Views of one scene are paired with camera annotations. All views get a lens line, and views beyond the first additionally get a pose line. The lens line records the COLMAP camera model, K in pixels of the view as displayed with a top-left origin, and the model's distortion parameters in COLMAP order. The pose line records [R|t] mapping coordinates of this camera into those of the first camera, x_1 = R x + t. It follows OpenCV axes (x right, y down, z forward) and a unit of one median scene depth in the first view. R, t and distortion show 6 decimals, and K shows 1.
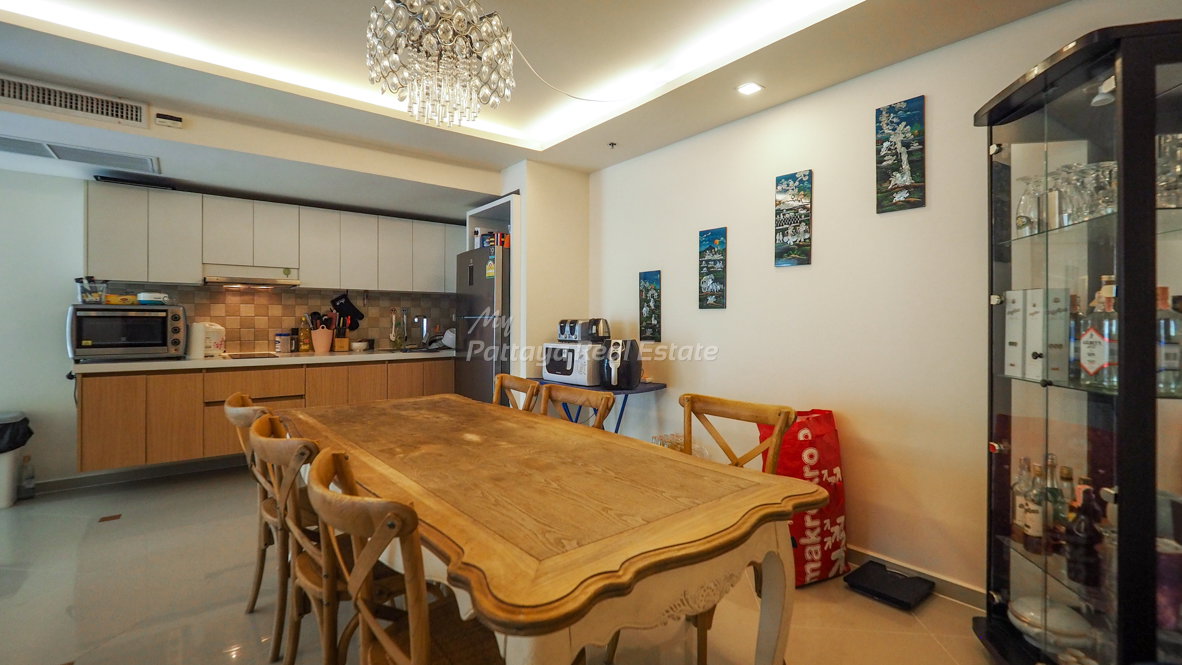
lens RADIAL K [[507.3, 0, 591.0], [0, 507.3, 332.5], [0, 0, 1]] dist [-0.008914, -0.000029]
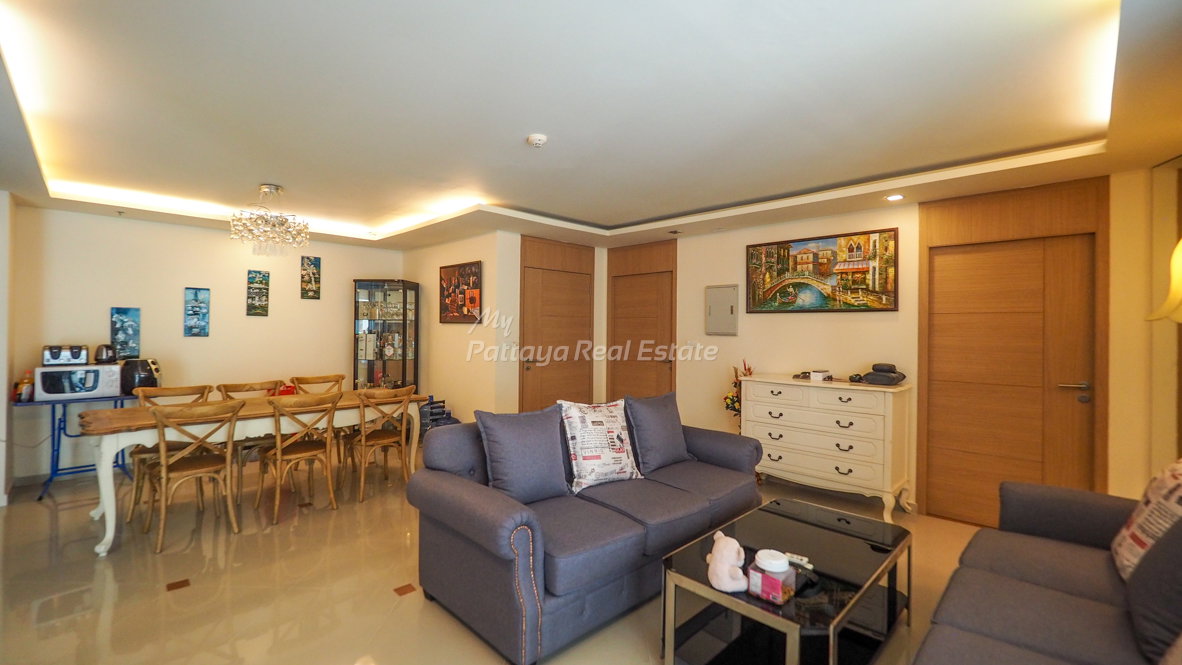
lens RADIAL K [[507.3, 0, 591.0], [0, 507.3, 332.5], [0, 0, 1]] dist [-0.008914, -0.000029]
pose [[-0.115589, -0.006709, 0.993275, -1.415779], [0.004049, 0.999966, 0.007225, -0.062292], [-0.993289, 0.004857, -0.115558, -0.062985]]
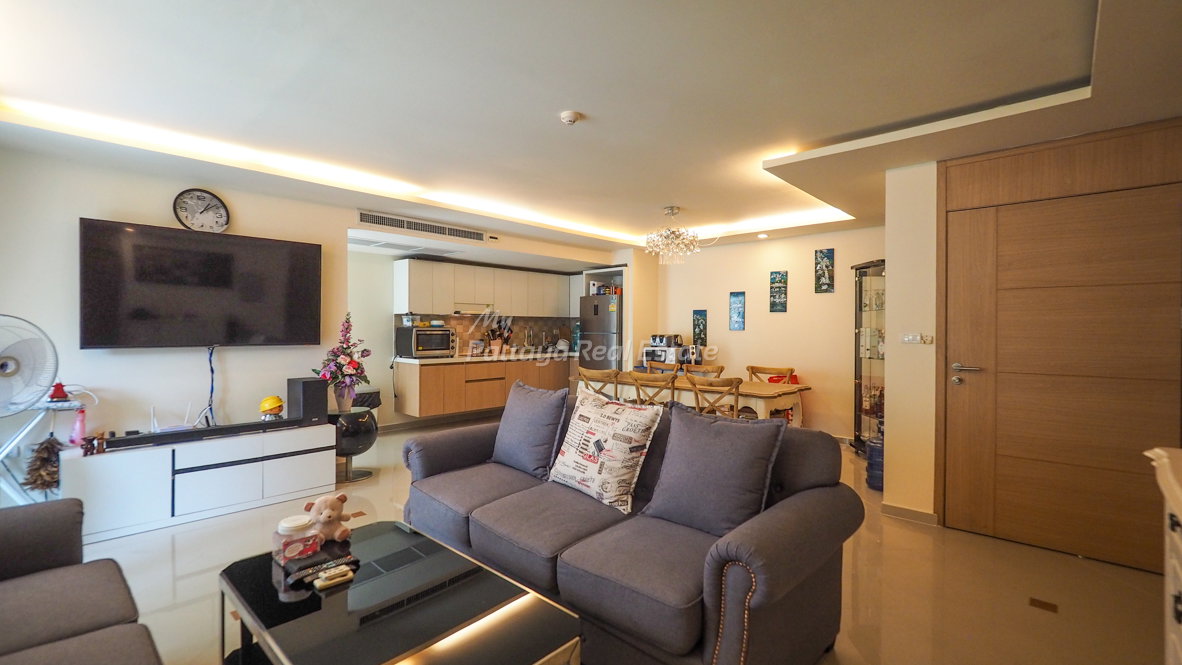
lens RADIAL K [[507.3, 0, 575.7], [0, 507.3, 345.2], [0, 0, 1]] dist [0.000047, 0.000018]
pose [[0.991431, -0.004698, 0.130548, -0.645188], [0.002792, 0.999887, 0.014782, -0.016190], [-0.130603, -0.014291, 0.991332, -0.917175]]
